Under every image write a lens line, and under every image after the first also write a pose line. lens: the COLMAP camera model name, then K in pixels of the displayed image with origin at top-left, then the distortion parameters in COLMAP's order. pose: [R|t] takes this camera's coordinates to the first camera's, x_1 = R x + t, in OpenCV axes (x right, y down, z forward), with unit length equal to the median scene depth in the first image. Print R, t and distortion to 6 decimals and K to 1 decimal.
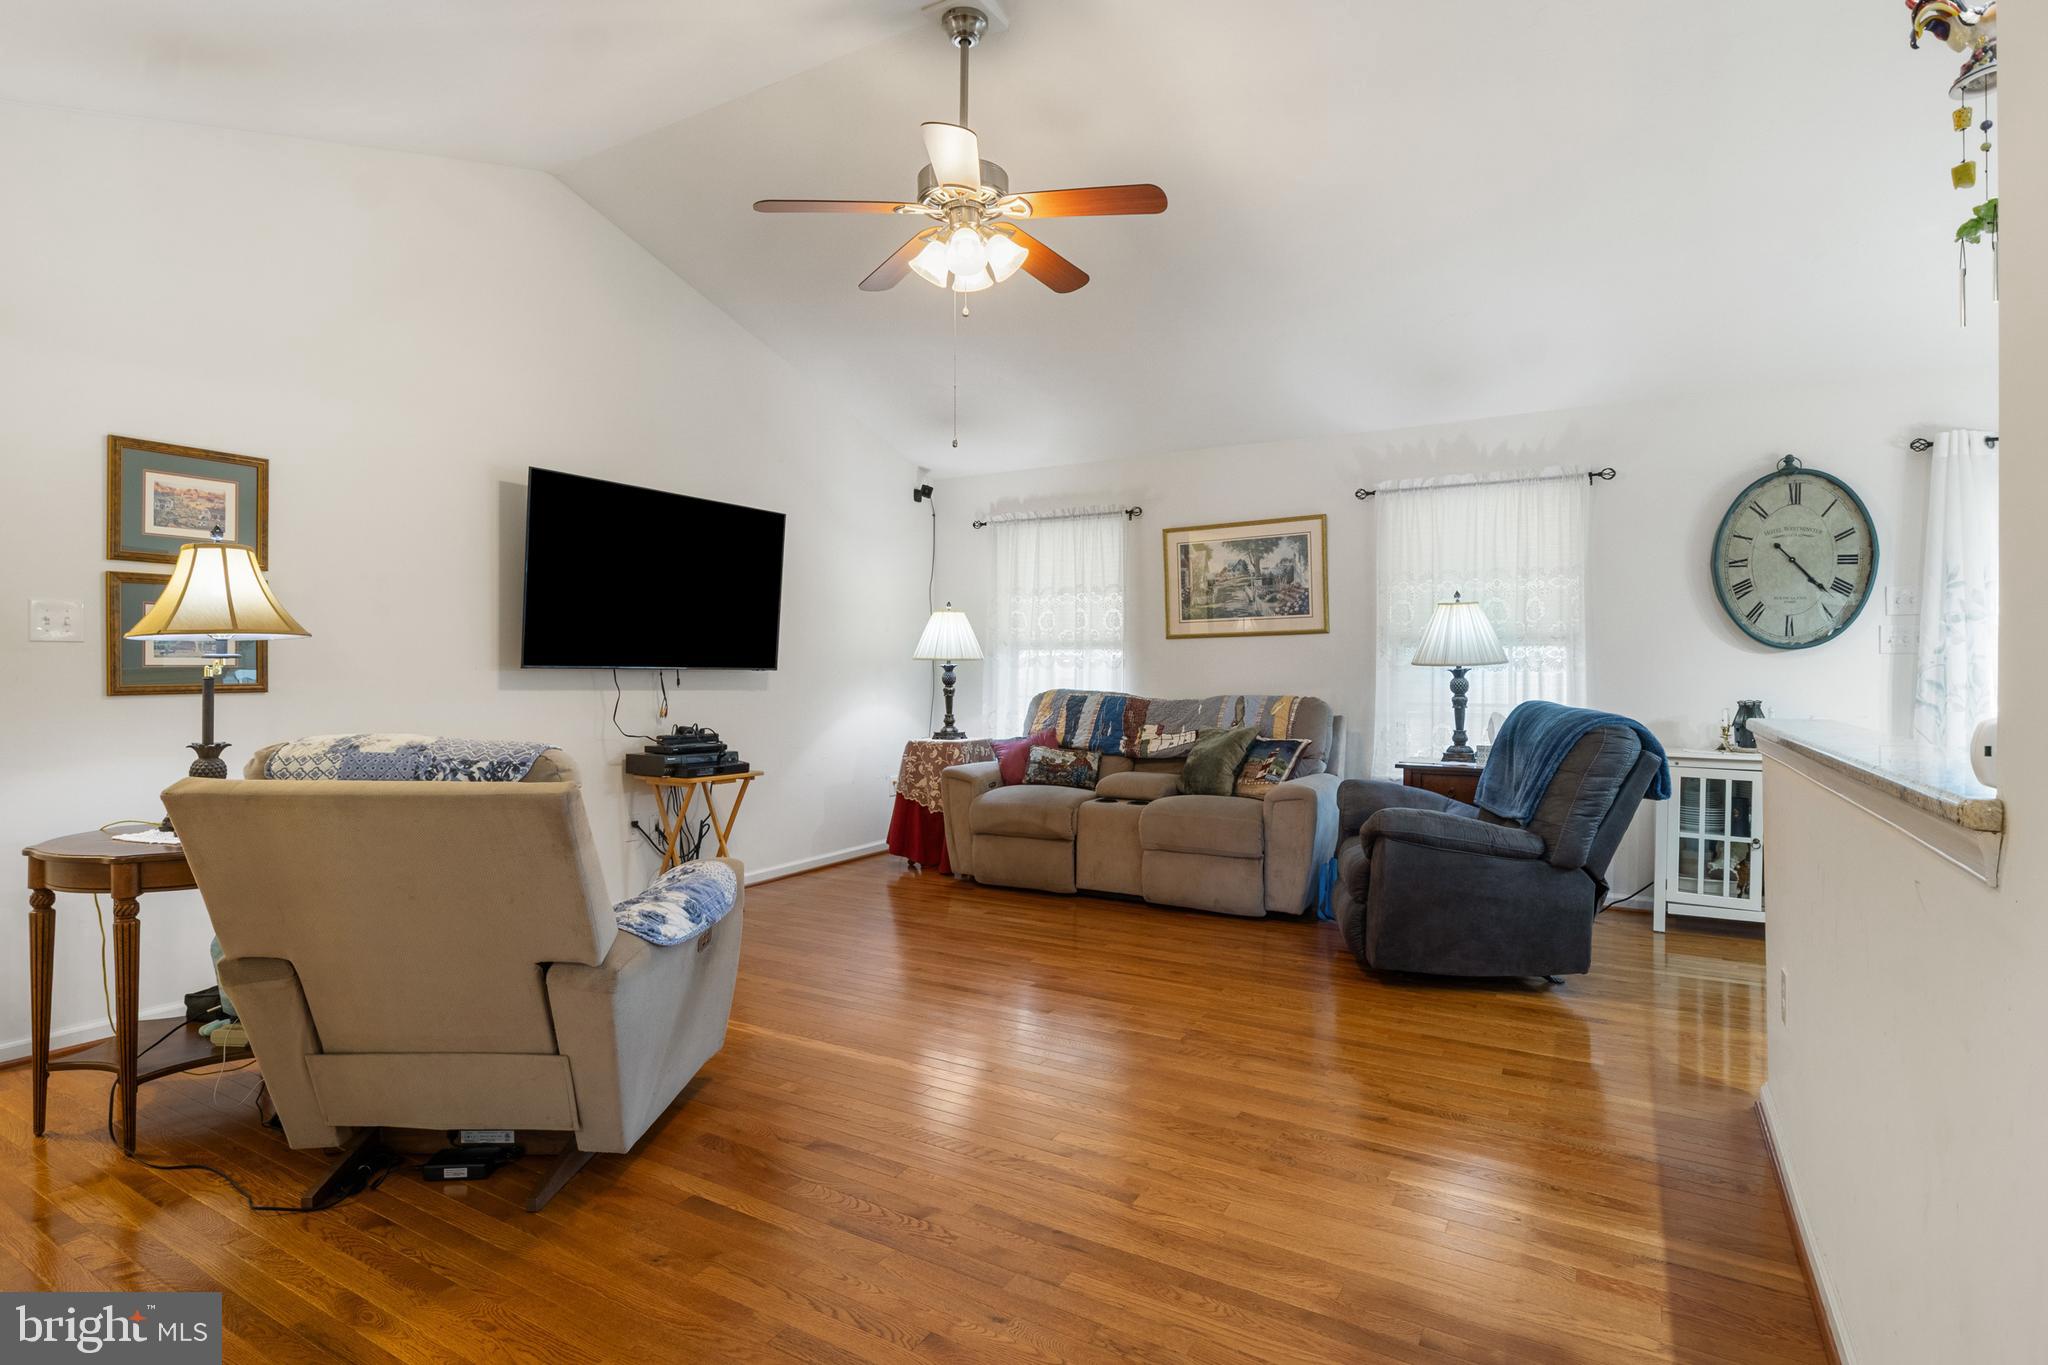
lens RADIAL K [[1036.5, 0, 1031.3], [0, 1036.5, 685.3], [0, 0, 1]] dist [-0.001480, -0.000486]
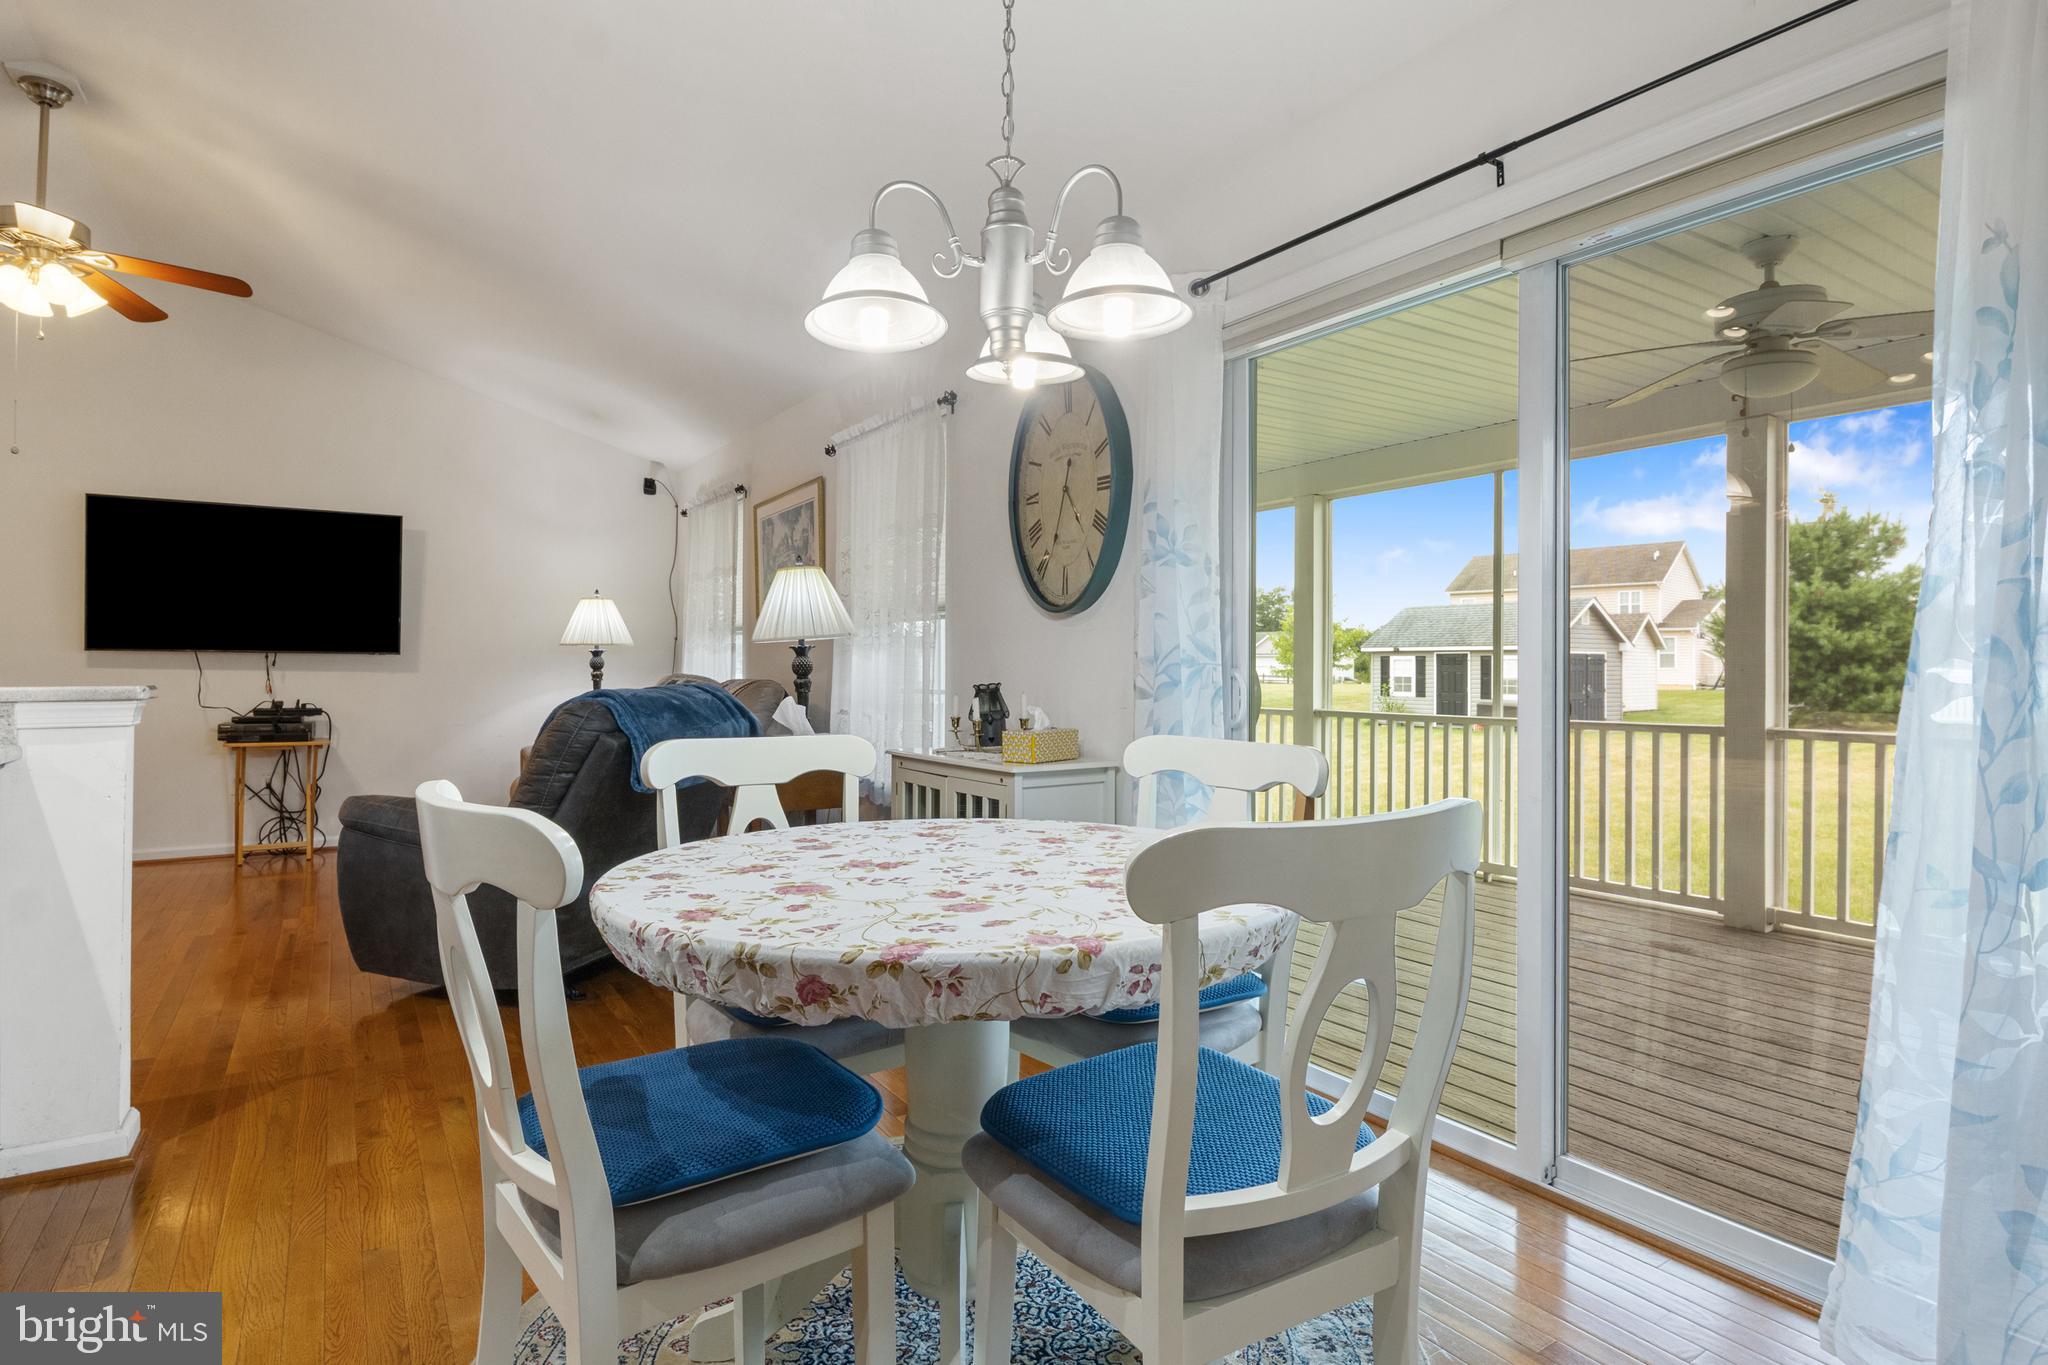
lens RADIAL K [[1057.2, 0, 1018.6], [0, 1057.2, 680.2], [0, 0, 1]] dist [-0.002338, -0.000161]
pose [[0.892943, 0.004687, -0.450145, 0.966176], [-0.006562, 0.999975, -0.002605, 0.013224], [0.450122, 0.005280, 0.892952, 0.304950]]
